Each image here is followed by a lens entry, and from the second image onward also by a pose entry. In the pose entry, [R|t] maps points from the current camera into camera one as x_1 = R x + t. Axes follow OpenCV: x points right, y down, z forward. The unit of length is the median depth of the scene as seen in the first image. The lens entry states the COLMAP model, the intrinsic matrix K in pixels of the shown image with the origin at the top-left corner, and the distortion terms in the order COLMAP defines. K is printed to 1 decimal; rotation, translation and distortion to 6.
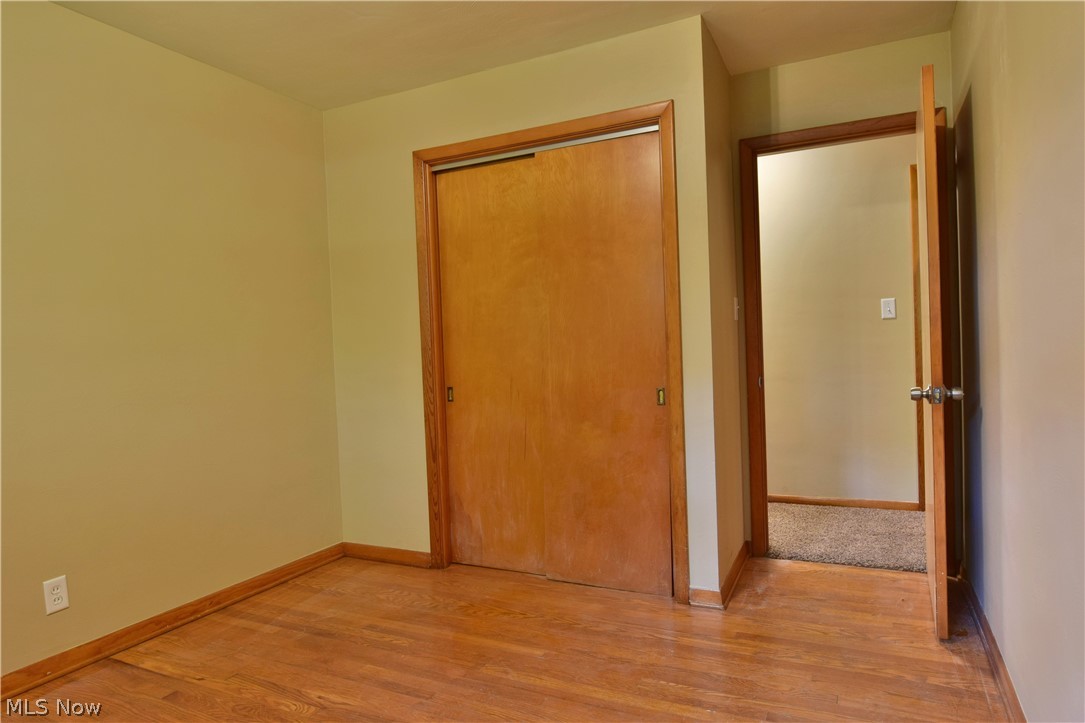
lens RADIAL K [[664.6, 0, 542.5], [0, 664.6, 361.5], [0, 0, 1]] dist [-0.006637, -0.001956]
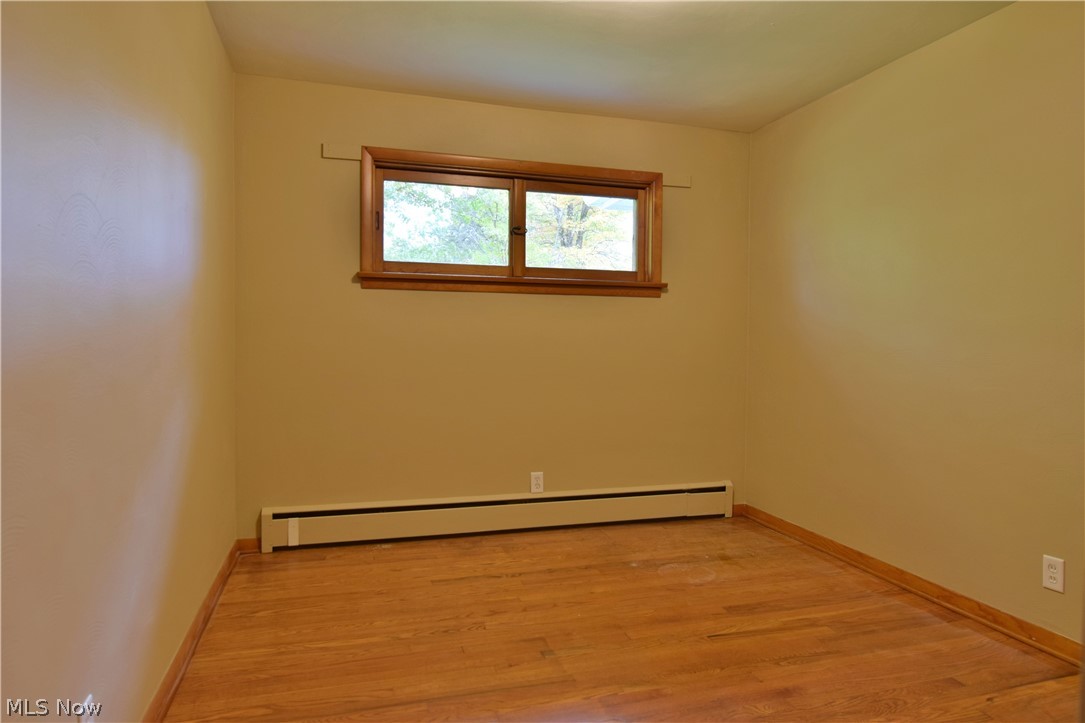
lens RADIAL K [[615.1, 0, 507.8], [0, 615.1, 362.9], [0, 0, 1]] dist [-0.042698, 0.000392]
pose [[-0.746761, 0.056220, -0.662712, 0.475842], [-0.000684, 0.996356, 0.085294, -0.045718], [0.665092, 0.064148, -0.744001, 1.116196]]
